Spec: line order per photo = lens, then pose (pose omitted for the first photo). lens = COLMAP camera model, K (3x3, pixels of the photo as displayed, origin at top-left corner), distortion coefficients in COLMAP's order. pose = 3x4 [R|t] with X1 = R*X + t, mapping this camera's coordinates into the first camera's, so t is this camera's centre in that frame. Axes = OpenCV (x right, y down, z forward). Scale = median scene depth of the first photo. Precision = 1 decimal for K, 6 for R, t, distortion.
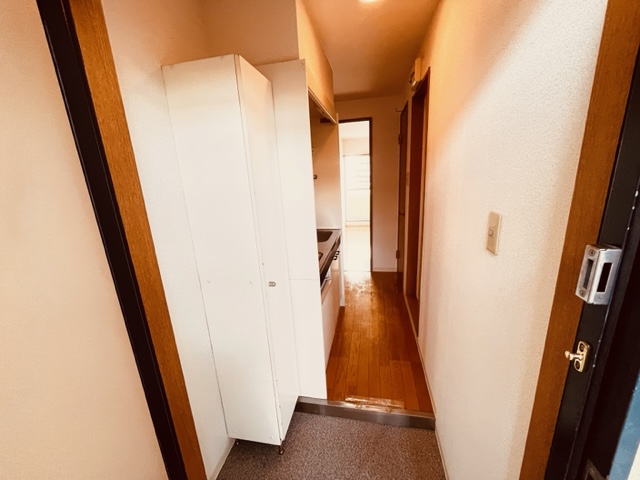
lens RADIAL K [[257.2, 0, 320.7], [0, 257.2, 238.9], [0, 0, 1]] dist [-0.014158, -0.000211]
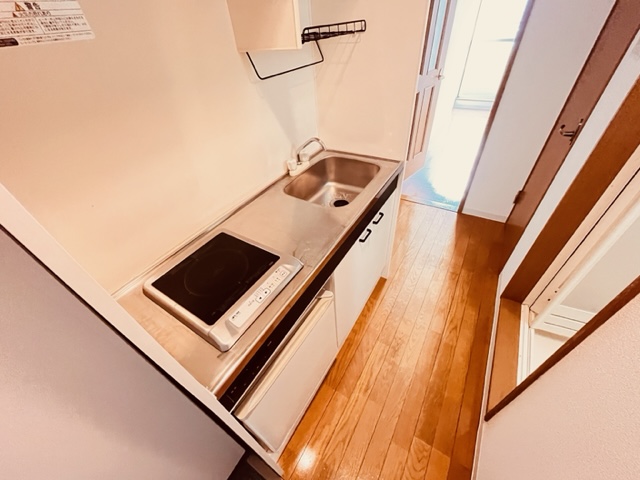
lens RADIAL K [[257.2, 0, 318.9], [0, 257.2, 239.2], [0, 0, 1]] dist [-0.014158, -0.000211]
pose [[0.933471, 0.223391, -0.280587, 0.069634], [-0.069089, 0.879683, 0.470516, -0.087328], [0.351936, -0.419828, 0.836592, 0.336726]]
